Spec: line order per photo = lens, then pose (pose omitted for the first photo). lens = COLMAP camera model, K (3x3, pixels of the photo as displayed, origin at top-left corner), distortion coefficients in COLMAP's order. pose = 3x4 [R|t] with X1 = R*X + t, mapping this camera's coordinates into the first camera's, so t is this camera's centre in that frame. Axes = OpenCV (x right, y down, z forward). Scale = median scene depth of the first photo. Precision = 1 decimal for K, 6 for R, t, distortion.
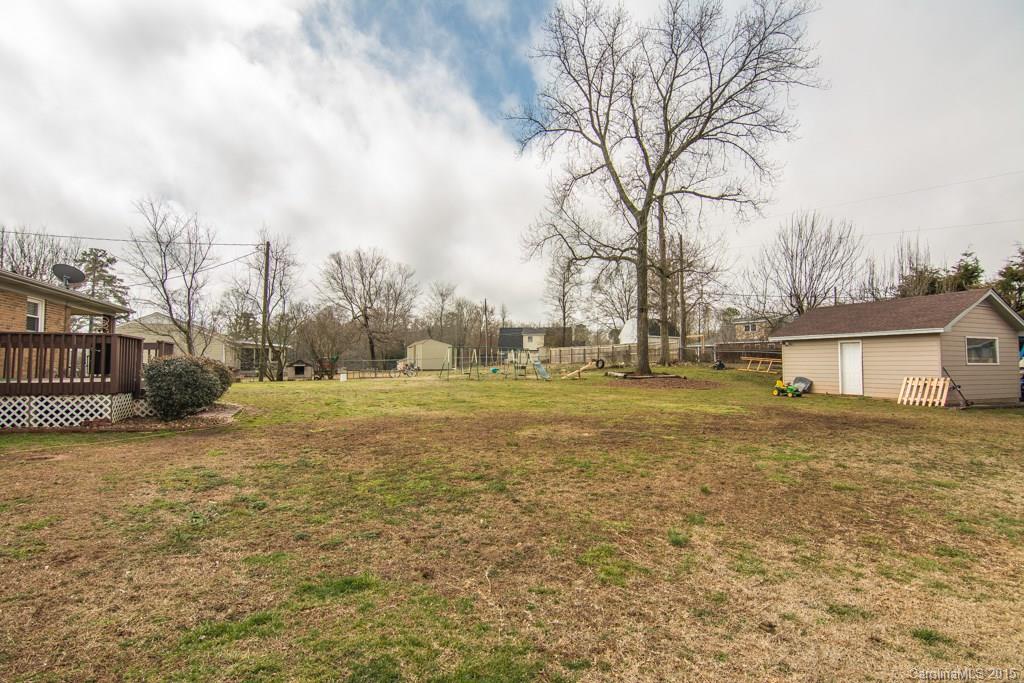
lens RADIAL K [[495.6, 0, 512.0], [0, 495.6, 341.5], [0, 0, 1]] dist [-0.003254, -0.000478]
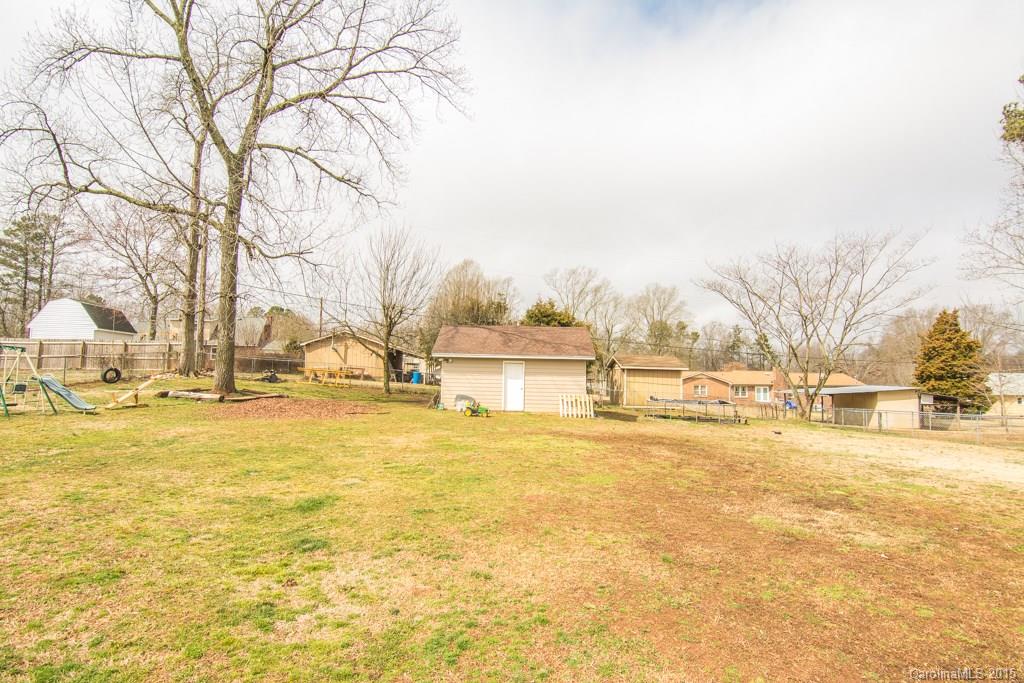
lens RADIAL K [[495.6, 0, 512.0], [0, 495.6, 341.5], [0, 0, 1]] dist [-0.003254, -0.000478]
pose [[0.367778, 0.060000, 0.927976, -0.232308], [-0.059522, 0.997389, -0.040899, -0.000221], [-0.928007, -0.040193, 0.370389, 0.403152]]
